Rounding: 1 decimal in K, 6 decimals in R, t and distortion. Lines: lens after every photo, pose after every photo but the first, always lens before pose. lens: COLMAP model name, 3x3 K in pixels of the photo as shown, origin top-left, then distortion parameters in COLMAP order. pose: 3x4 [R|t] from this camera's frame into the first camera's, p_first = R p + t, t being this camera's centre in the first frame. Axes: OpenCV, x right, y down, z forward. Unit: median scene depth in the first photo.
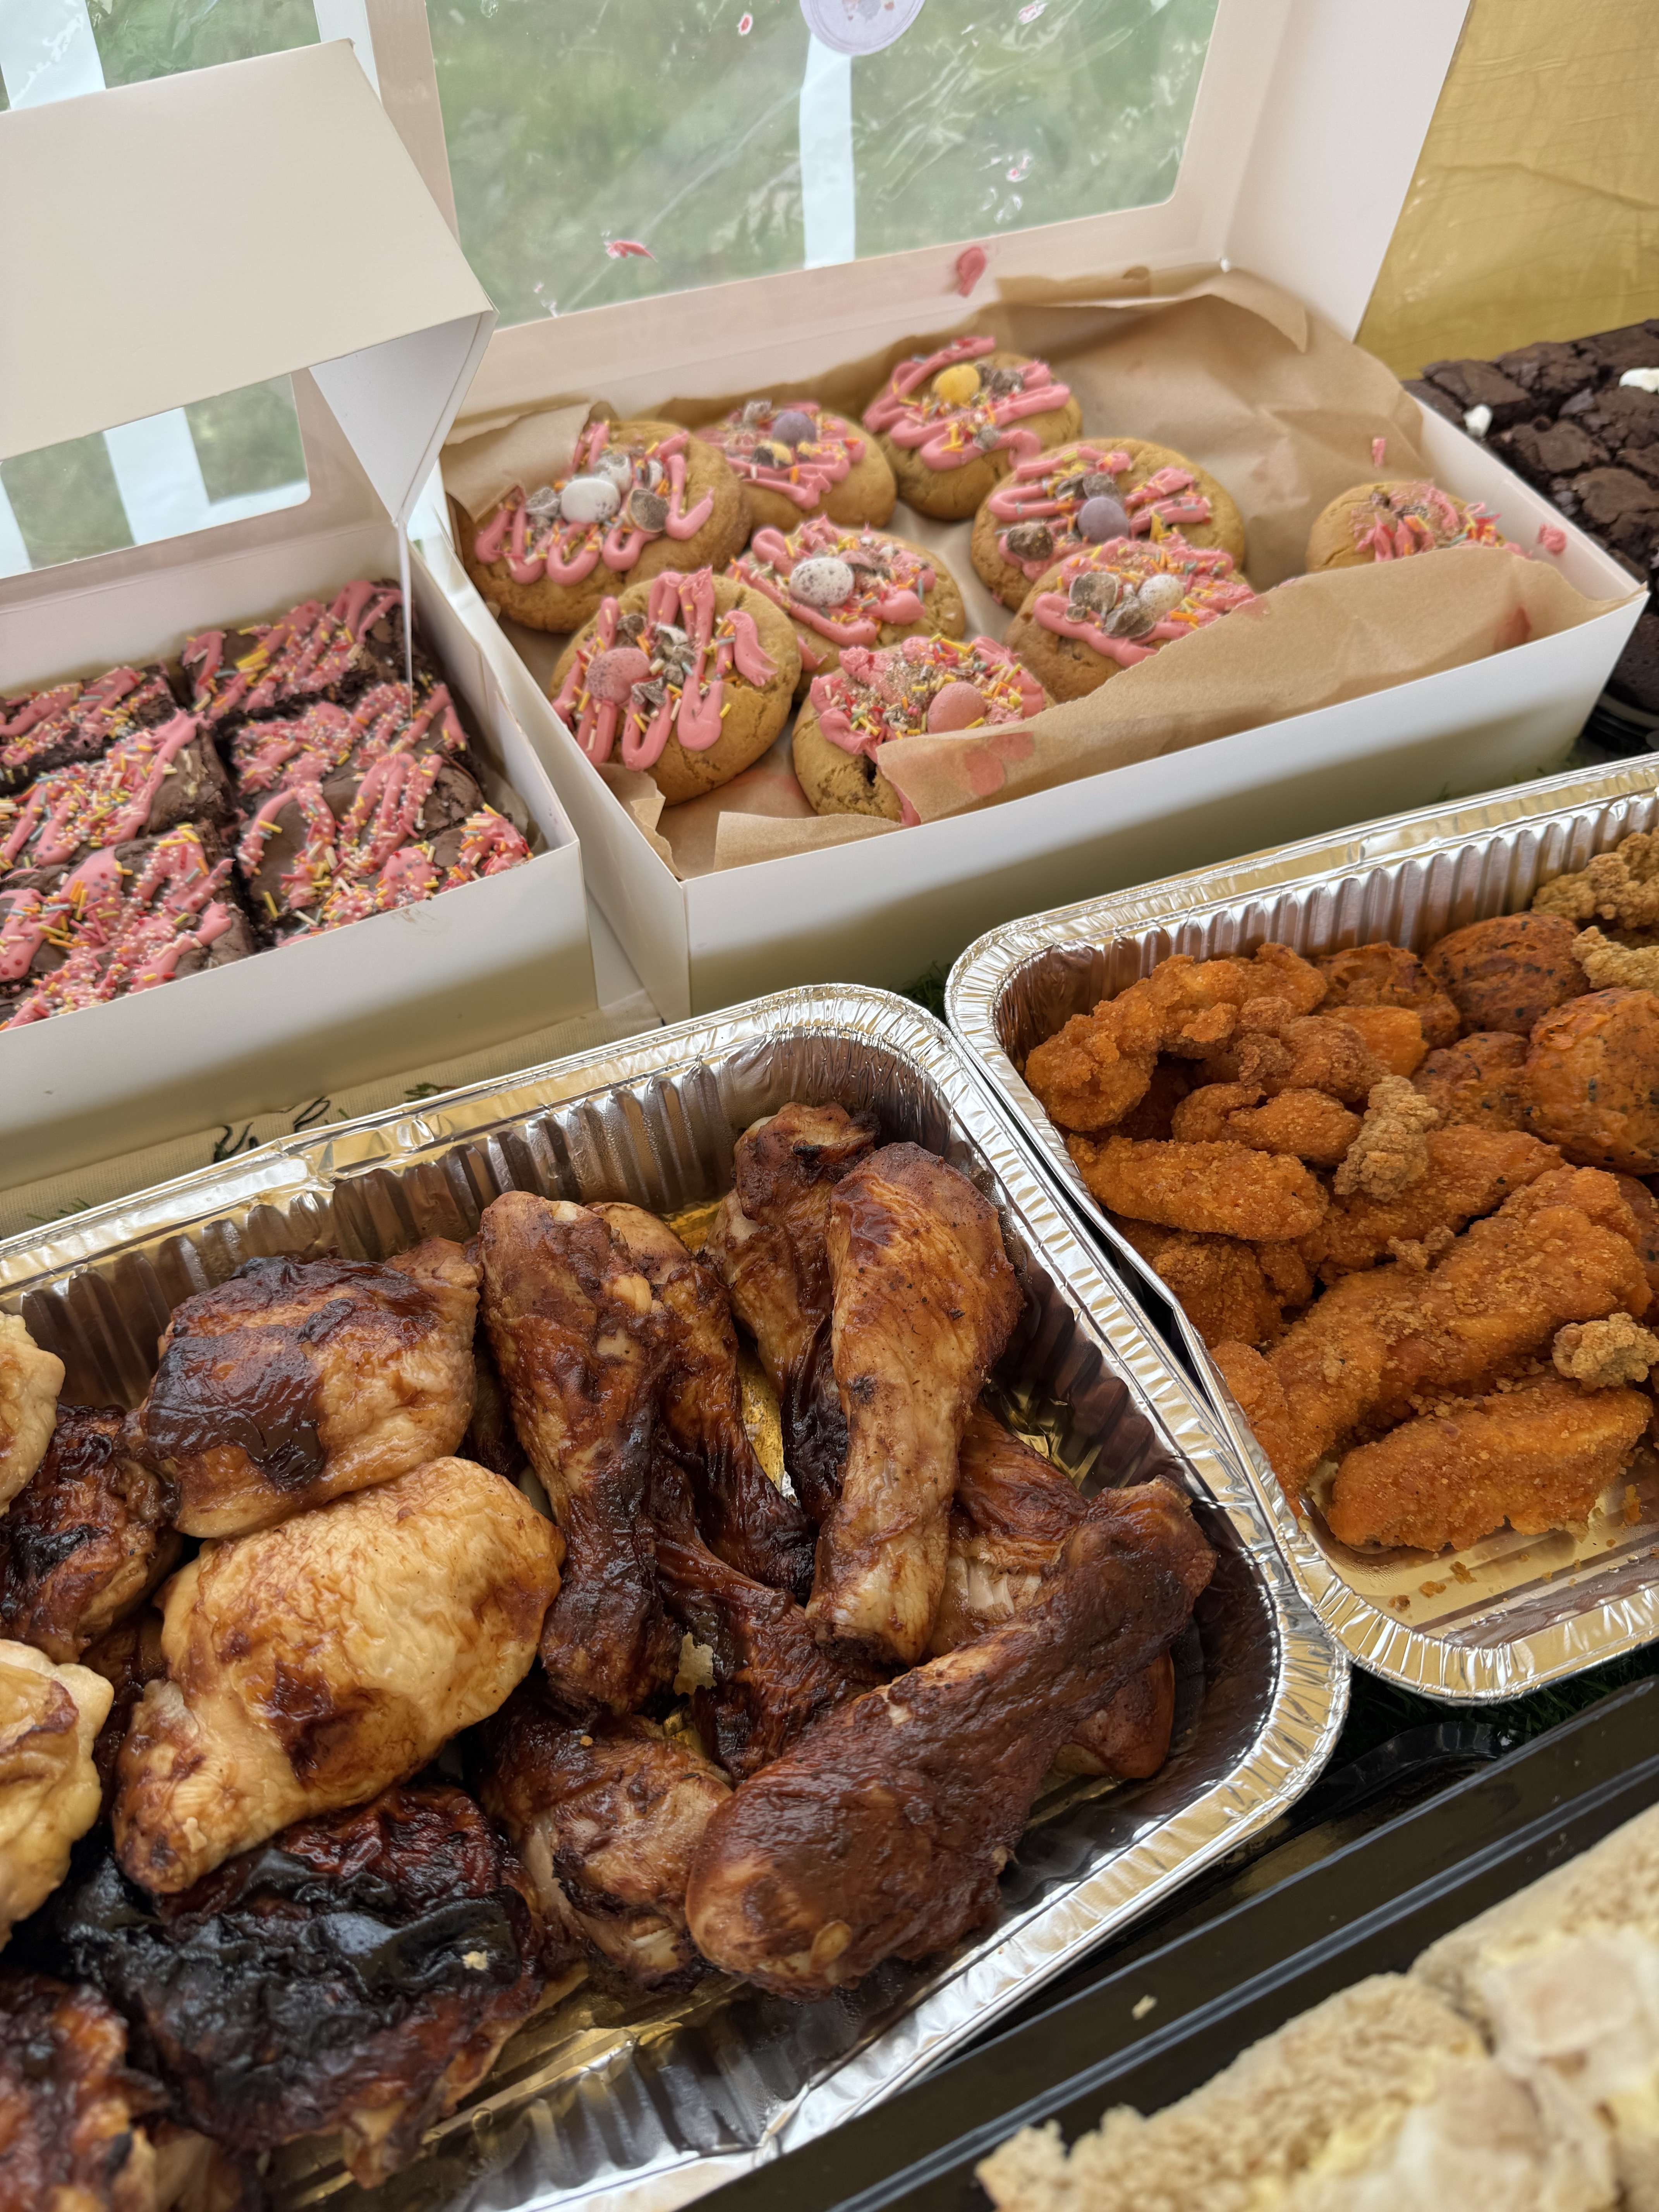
lens RADIAL K [[1573.0, 0, 820.0], [0, 1573.0, 1114.3], [0, 0, 1]] dist [0.004593, -0.004292]
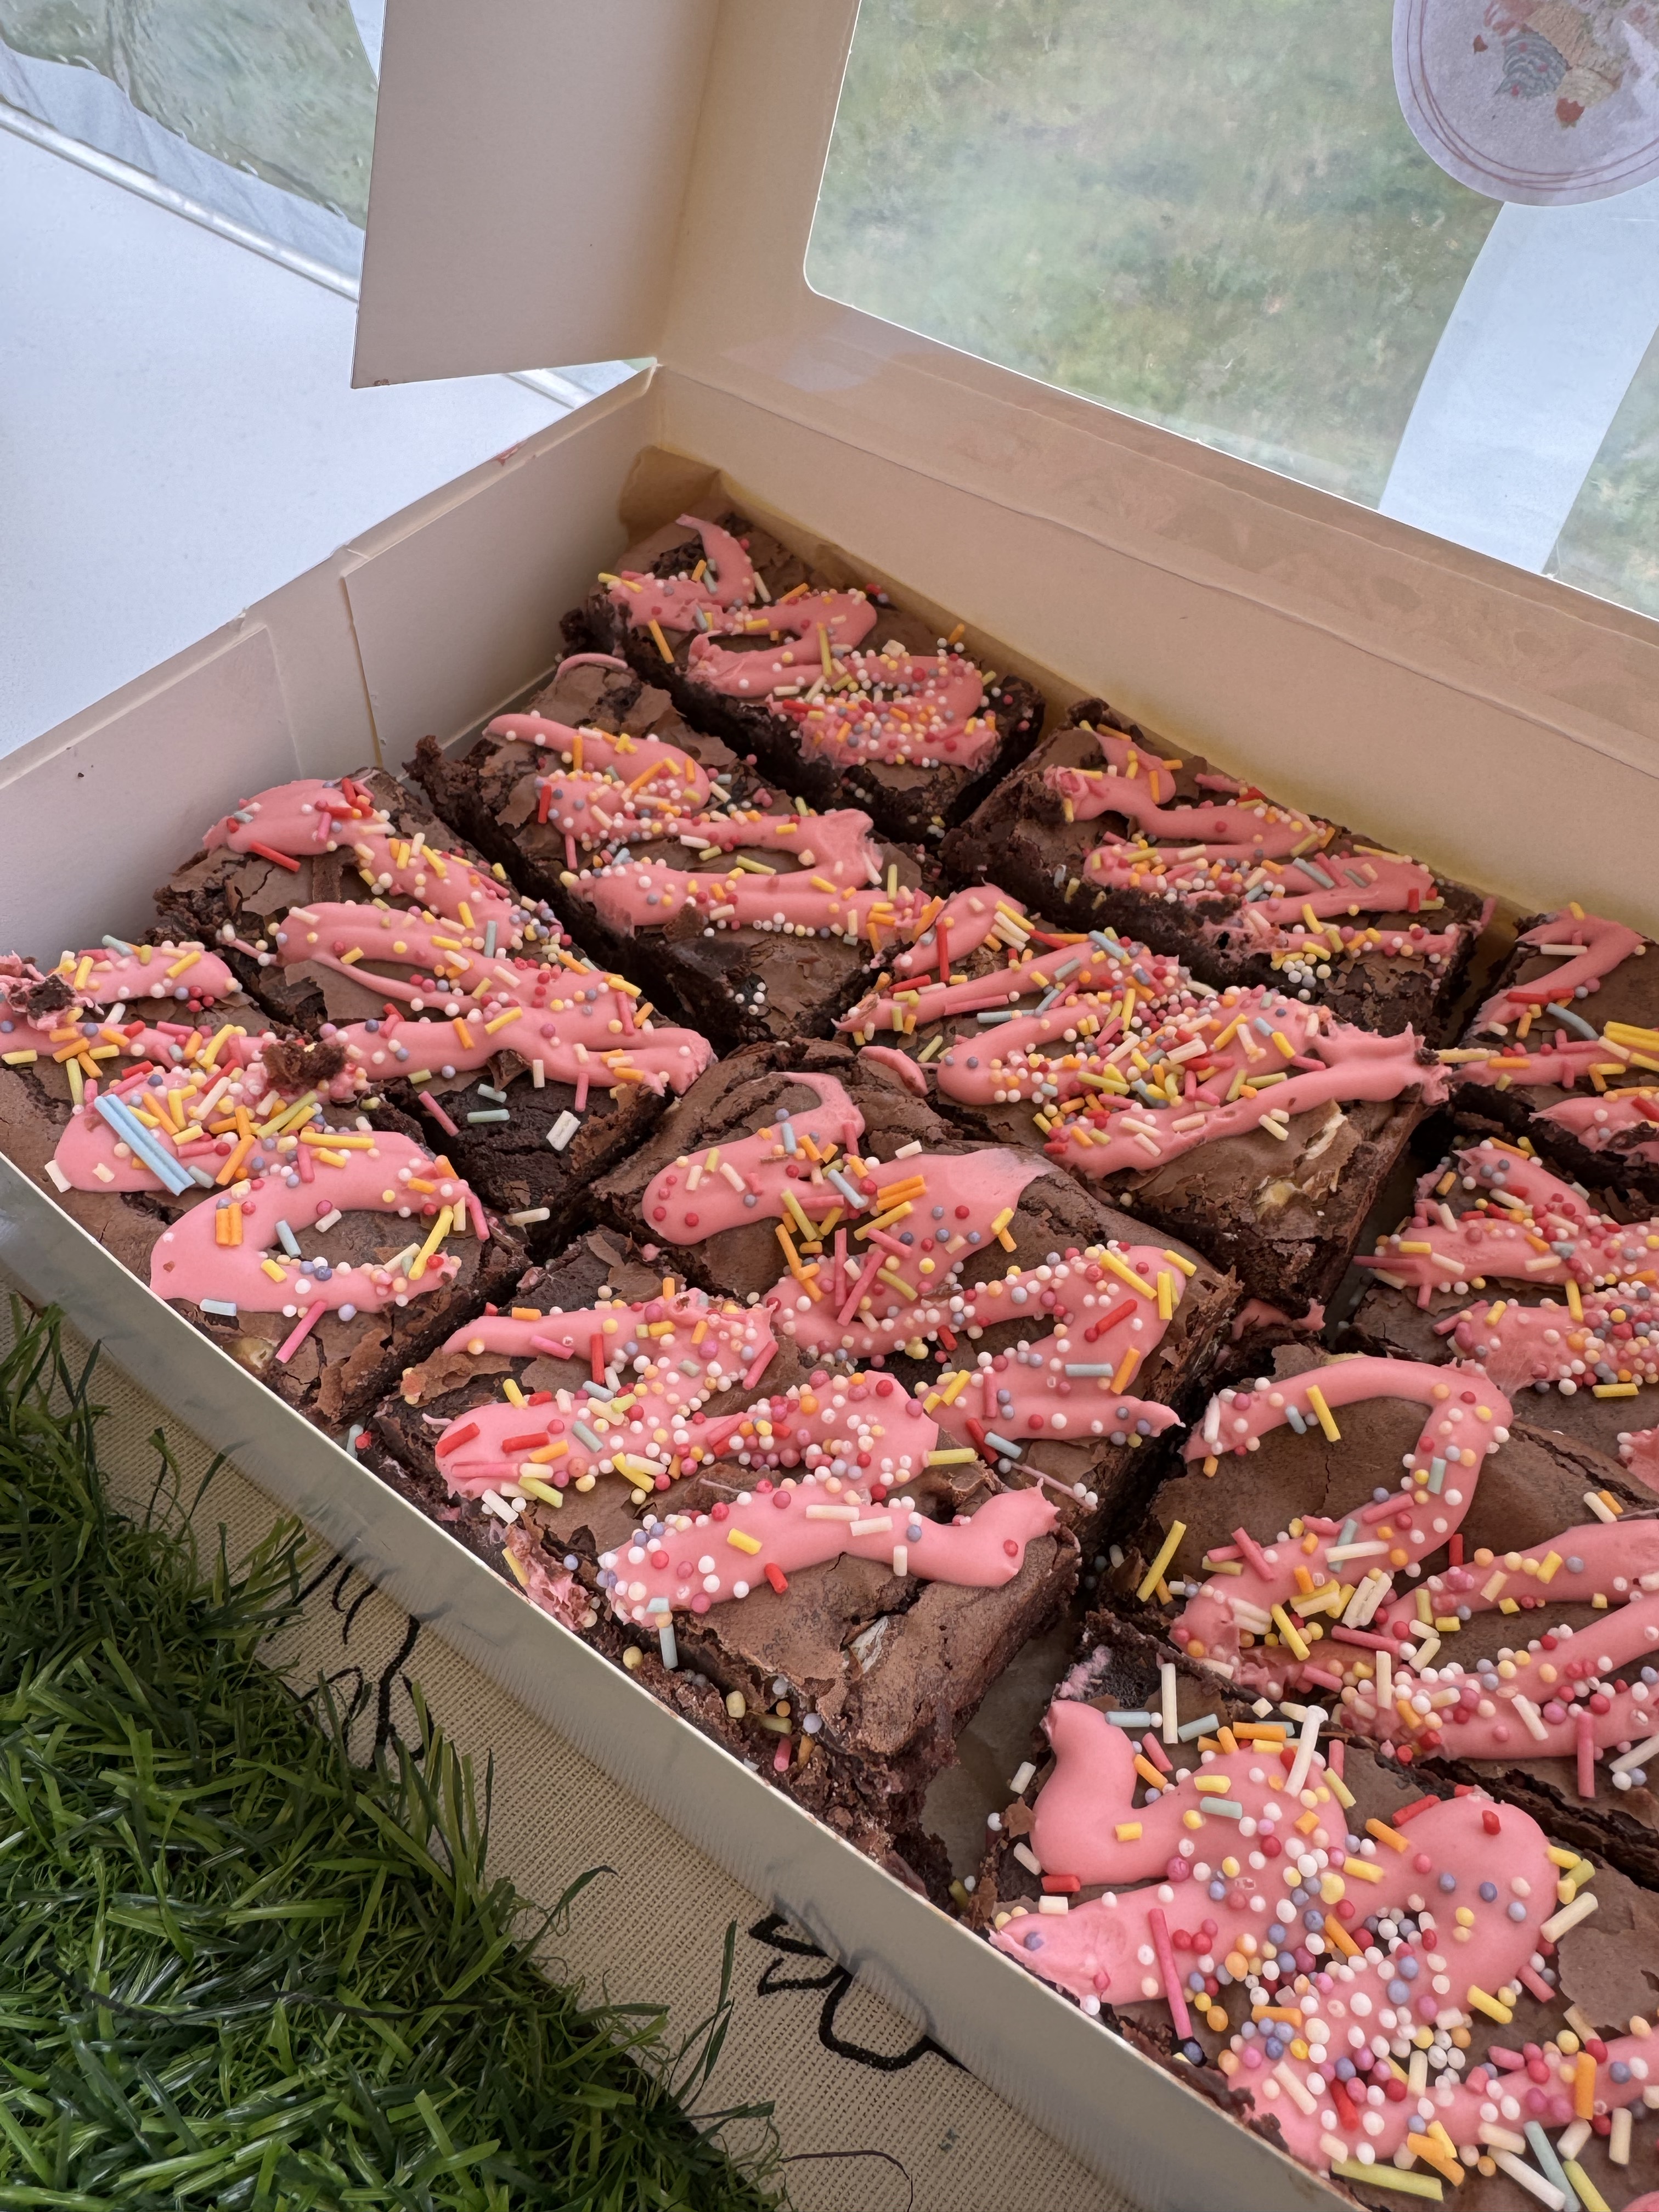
lens RADIAL K [[1573.0, 0, 843.3], [0, 1573.0, 1089.5], [0, 0, 1]] dist [0.004593, -0.004292]
pose [[0.505310, 0.690571, -0.517468, -0.257813], [-0.715288, 0.670636, 0.196496, -0.222574], [0.482727, 0.270847, 0.832836, 0.583696]]
